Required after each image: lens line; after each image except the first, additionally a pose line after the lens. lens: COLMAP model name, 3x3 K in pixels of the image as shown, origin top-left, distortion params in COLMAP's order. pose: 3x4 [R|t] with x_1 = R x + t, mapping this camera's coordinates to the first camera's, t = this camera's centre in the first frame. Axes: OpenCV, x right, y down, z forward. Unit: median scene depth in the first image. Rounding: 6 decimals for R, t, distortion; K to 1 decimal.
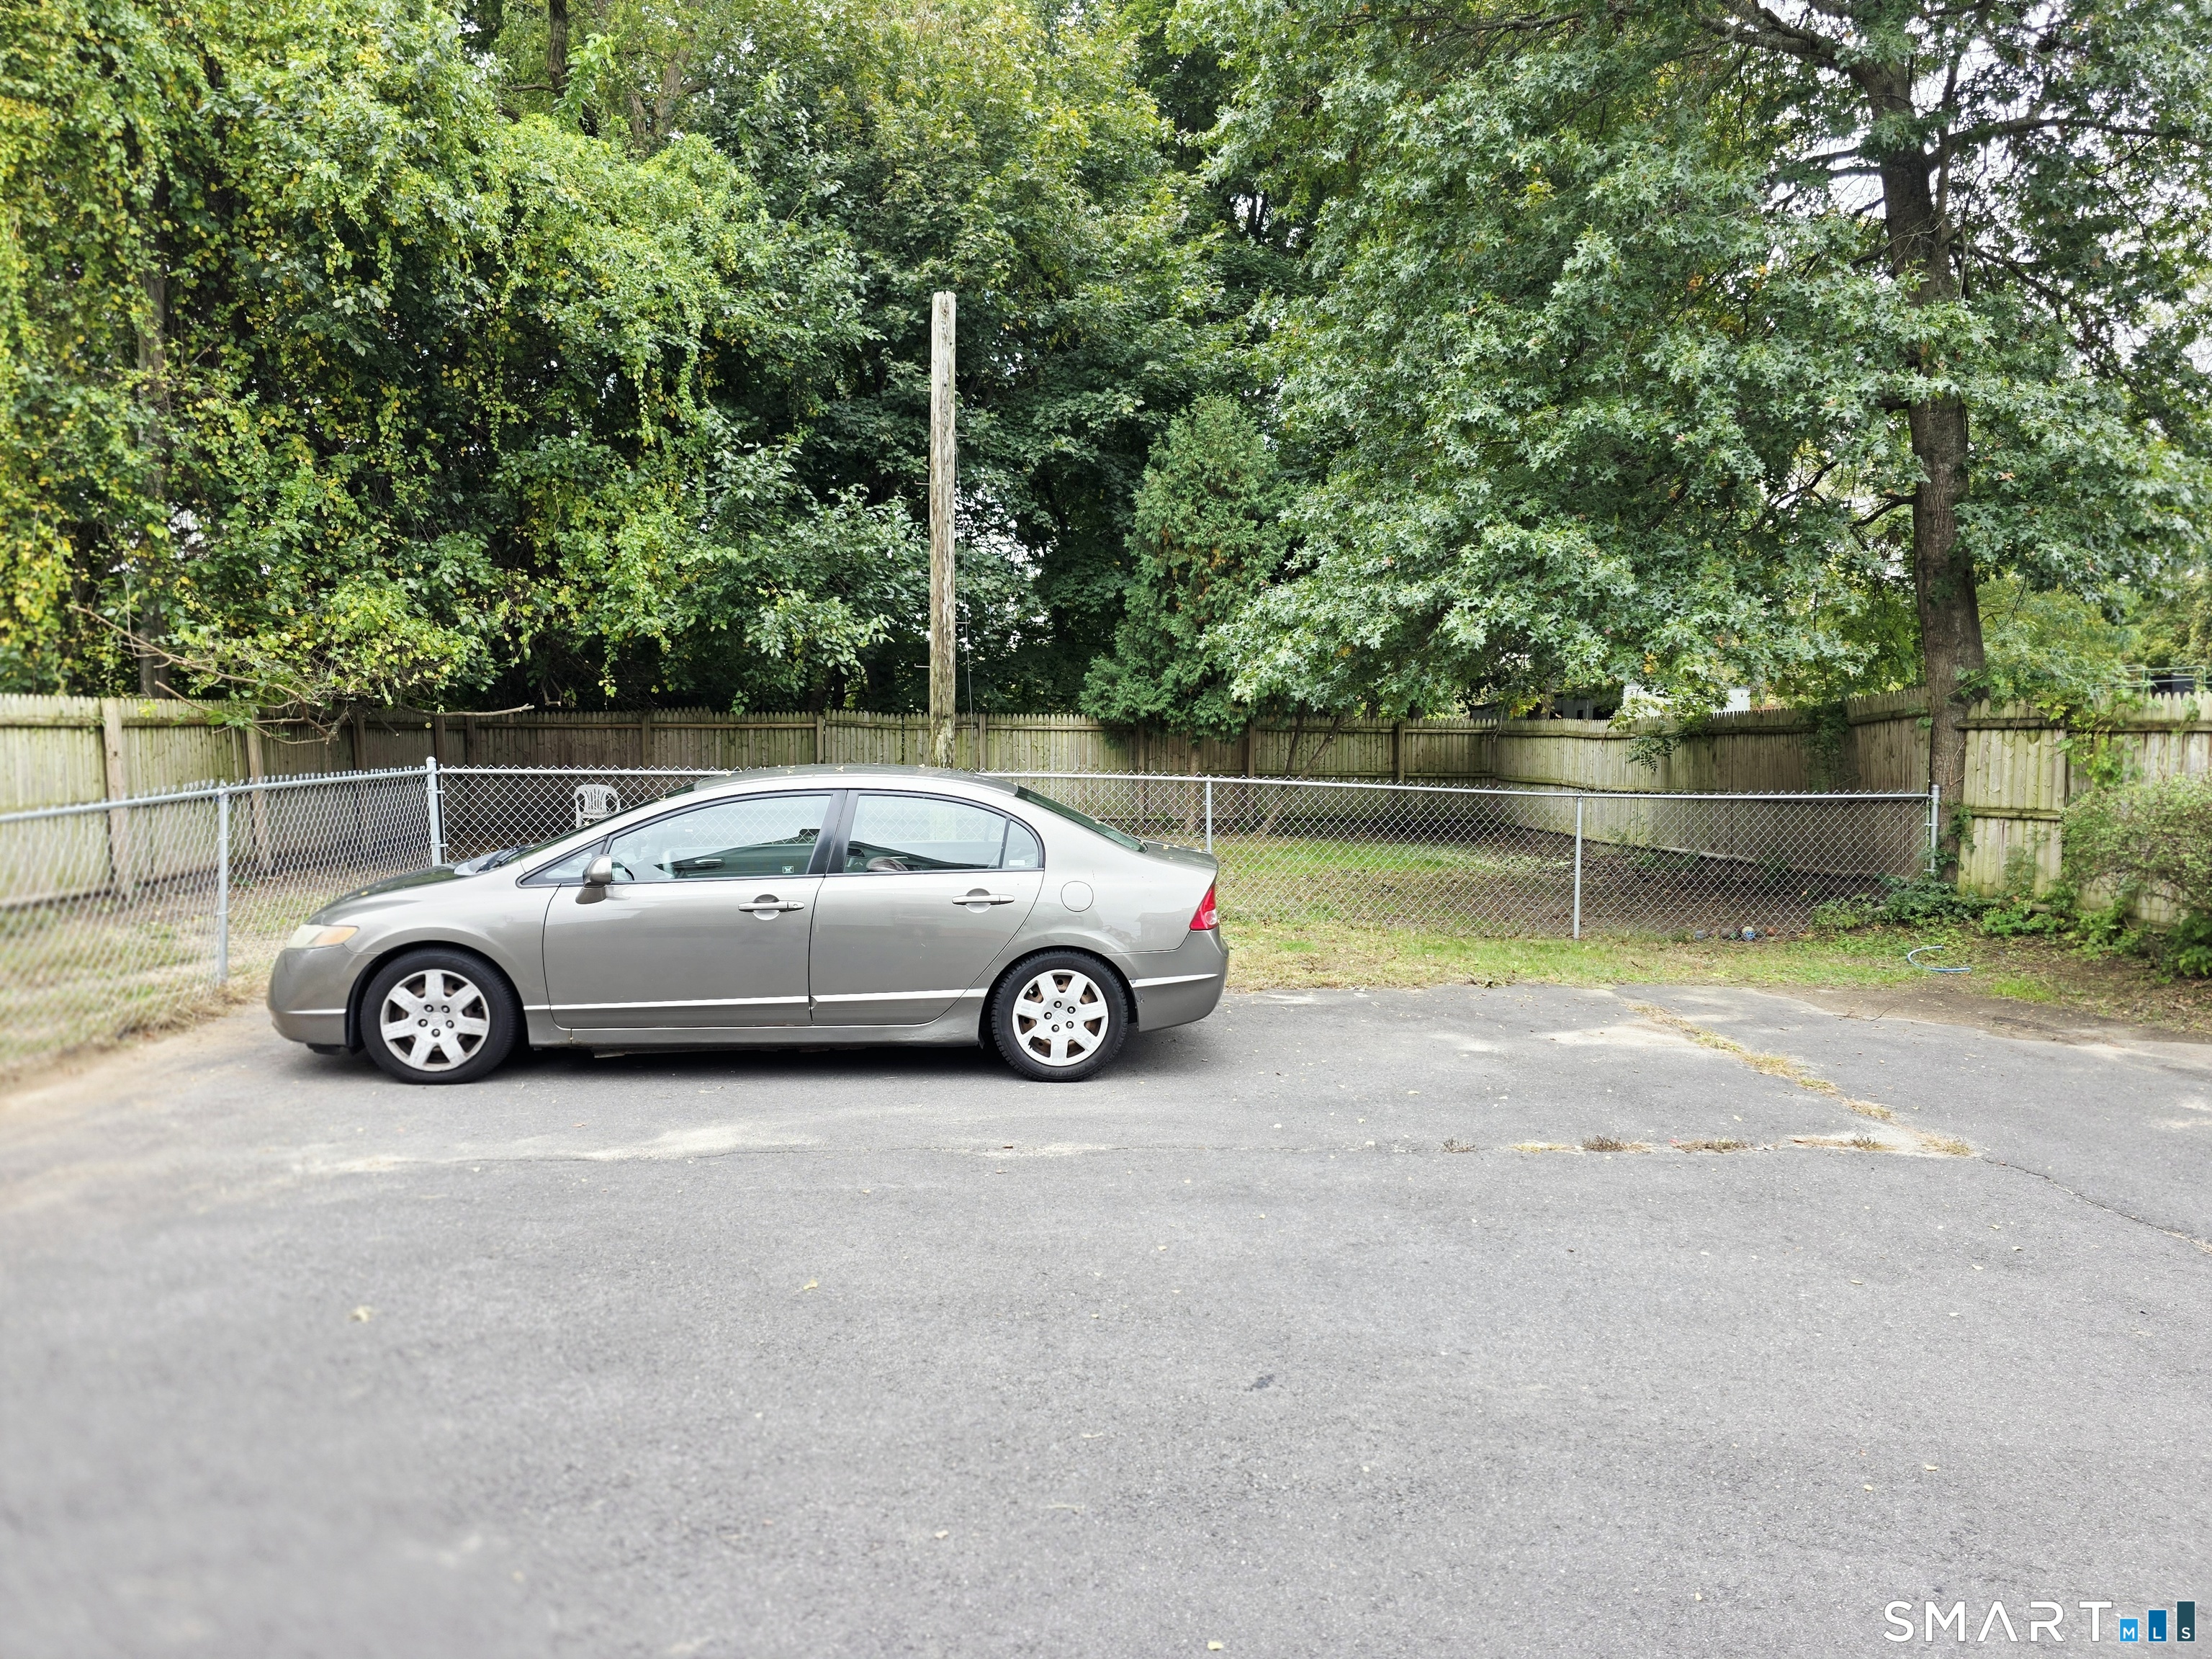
lens RADIAL K [[1498.7, 0, 1107.1], [0, 1498.7, 830.6], [0, 0, 1]] dist [0.072655, -0.062620]
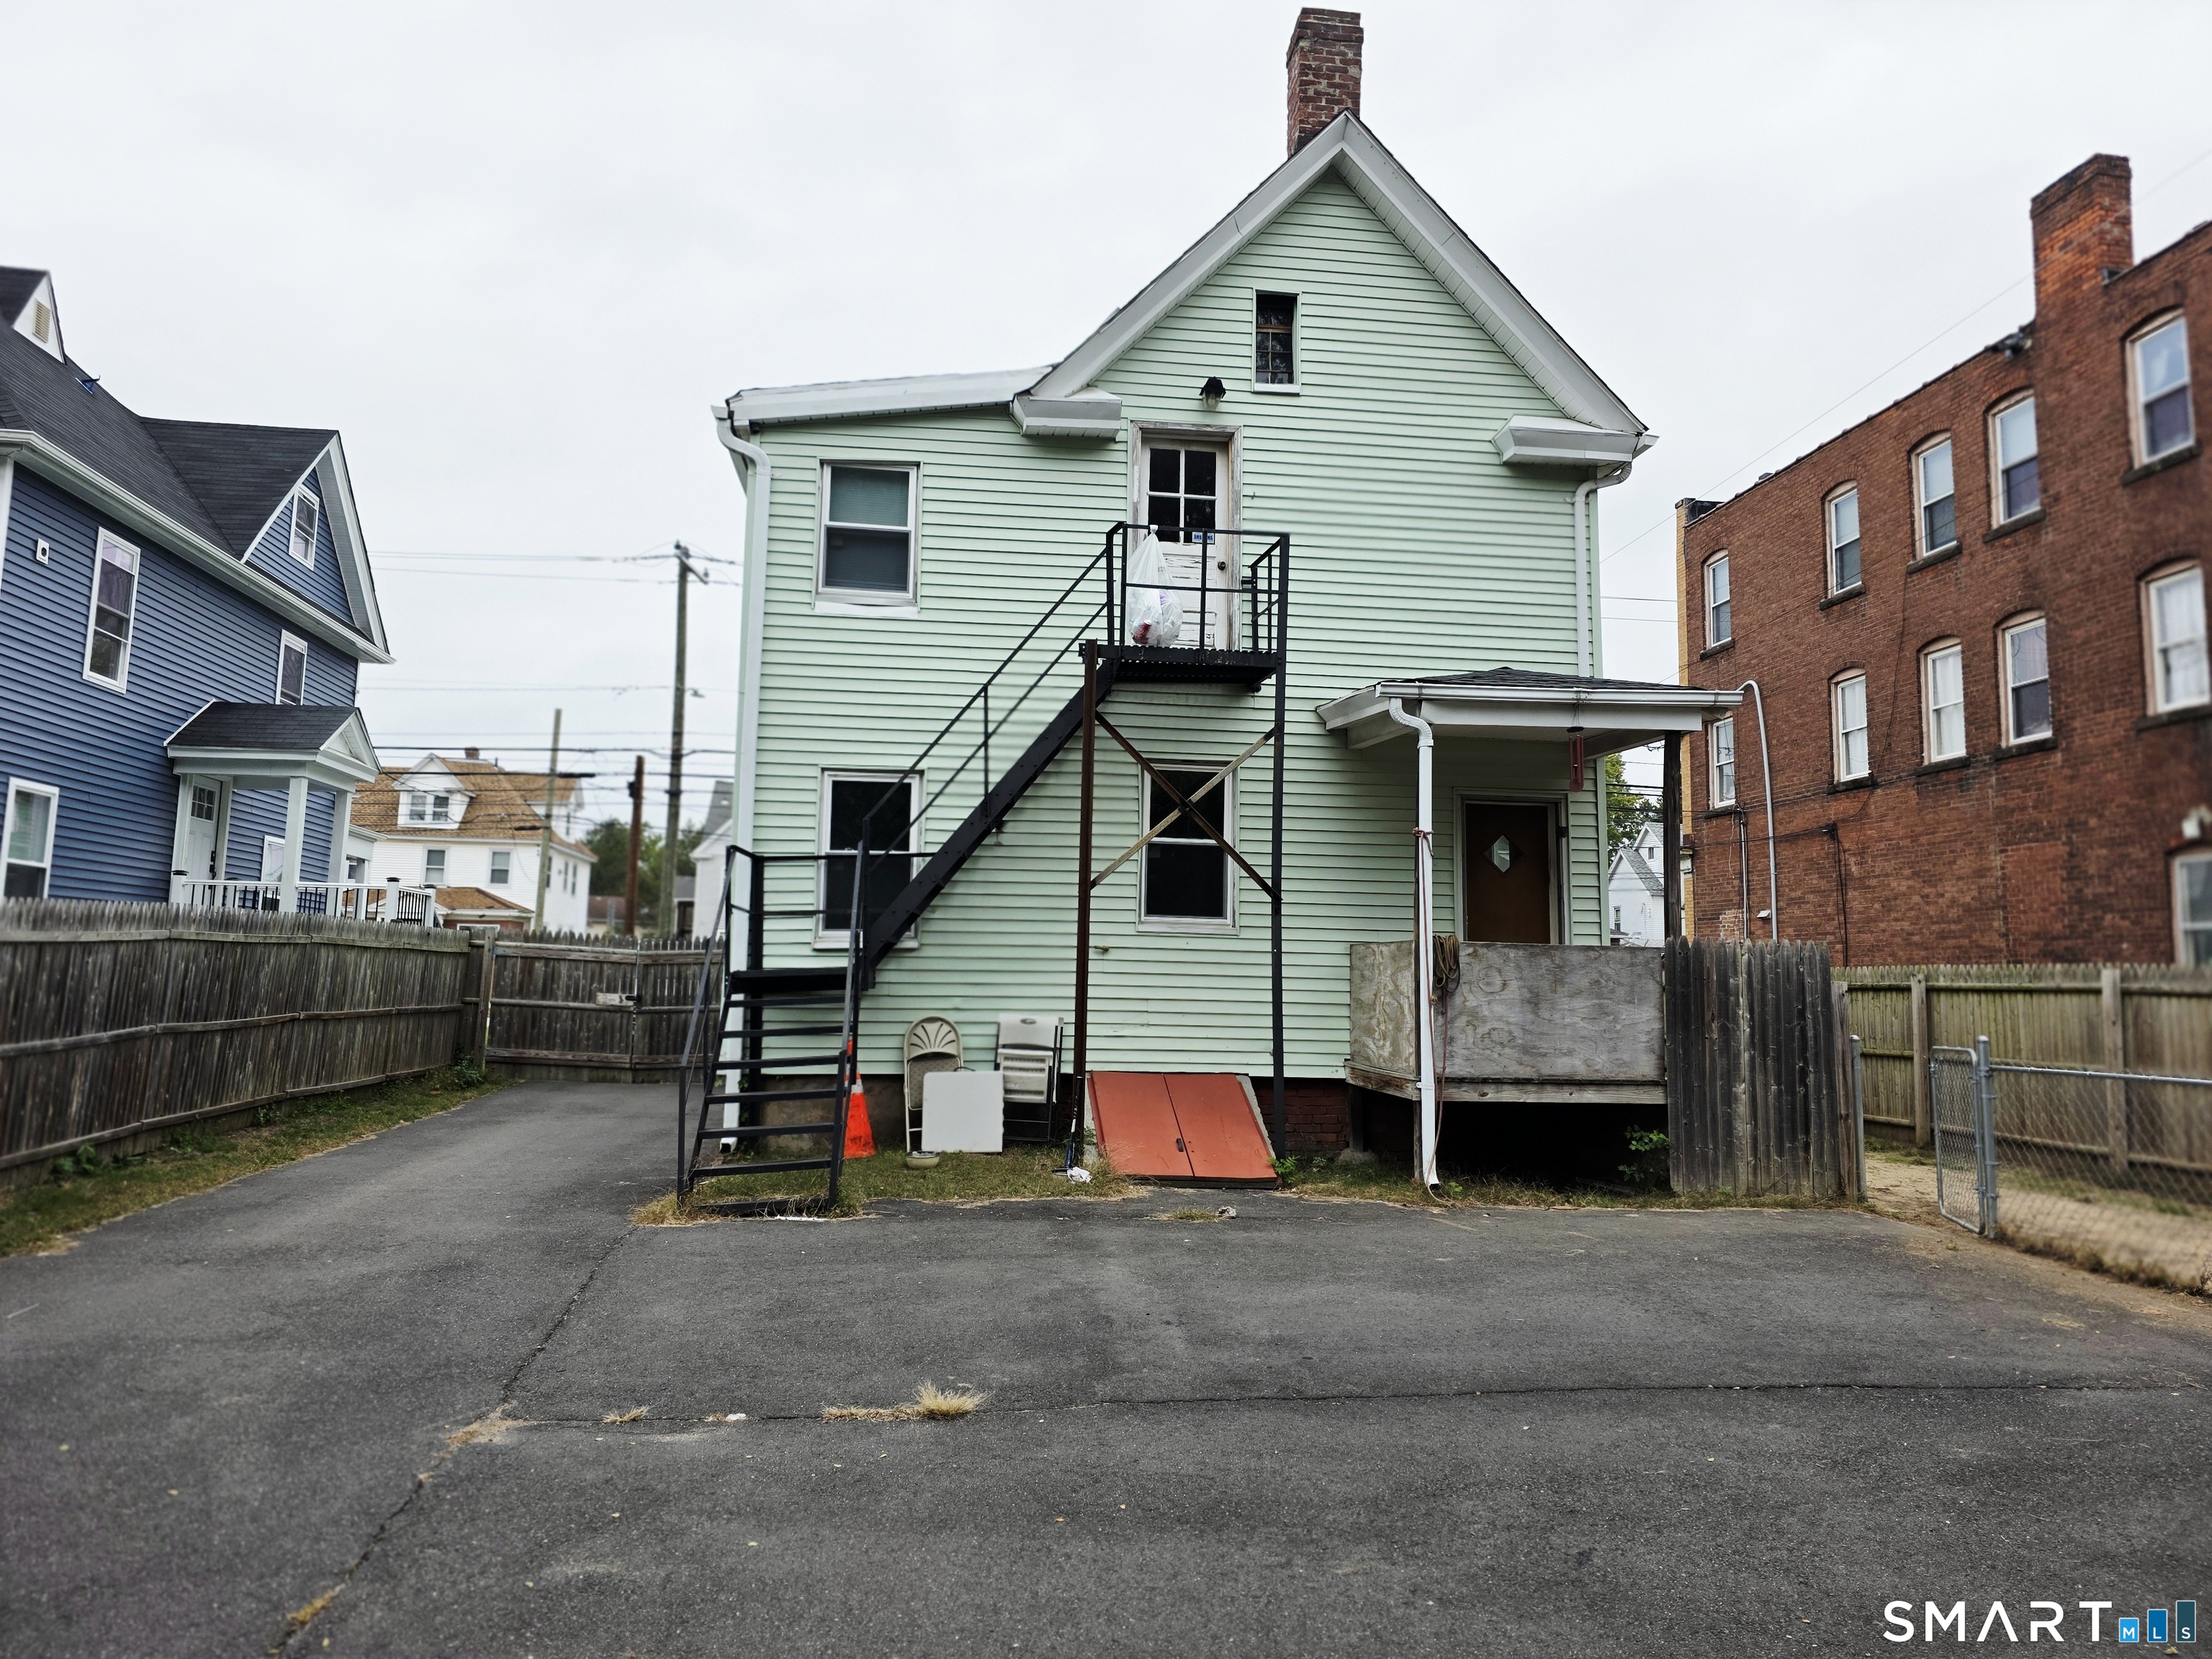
lens RADIAL K [[1498.7, 0, 1105.4], [0, 1498.7, 825.9], [0, 0, 1]] dist [0.072655, -0.062620]
pose [[-0.998295, -0.035878, -0.046049, 0.564847], [-0.034599, 0.999001, -0.028271, -0.145315], [0.047017, -0.026630, -0.998539, 2.264230]]
